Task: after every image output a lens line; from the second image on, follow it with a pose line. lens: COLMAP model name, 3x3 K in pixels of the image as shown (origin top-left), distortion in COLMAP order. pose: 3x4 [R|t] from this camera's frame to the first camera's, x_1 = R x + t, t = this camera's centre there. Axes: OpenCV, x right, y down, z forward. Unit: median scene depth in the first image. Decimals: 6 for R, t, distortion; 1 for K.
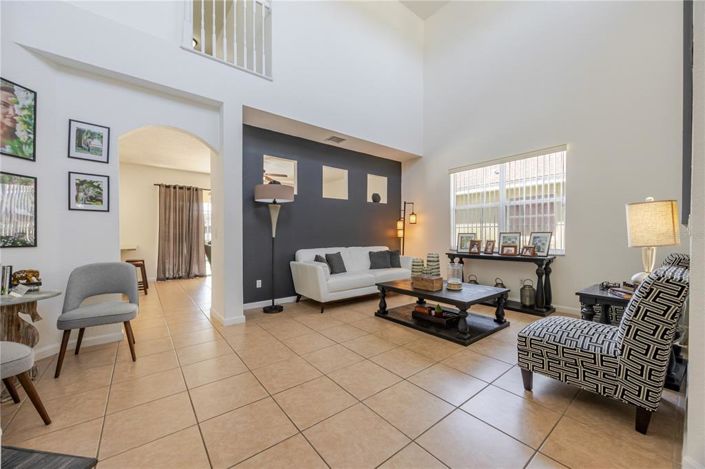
lens RADIAL K [[271.6, 0, 355.3], [0, 271.6, 235.9], [0, 0, 1]] dist [-0.001103, -0.000135]
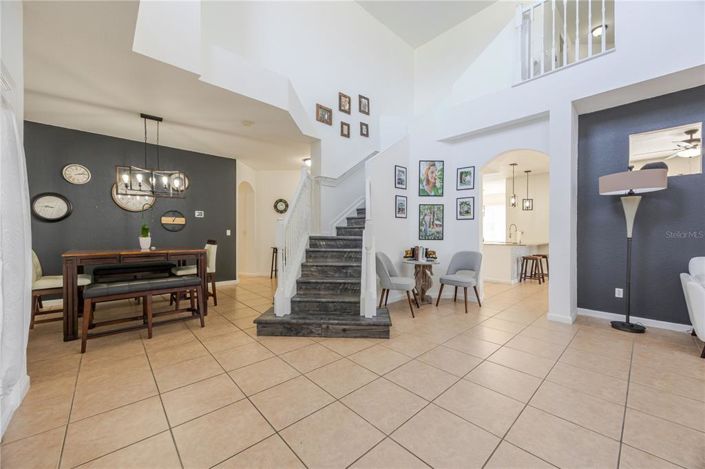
lens RADIAL K [[271.6, 0, 355.2], [0, 271.6, 233.2], [0, 0, 1]] dist [-0.001103, -0.000135]
pose [[0.065769, 0.000934, -0.997834, 0.646351], [-0.005912, 0.999982, 0.000546, -0.004471], [0.997817, 0.005863, 0.065774, 0.209722]]
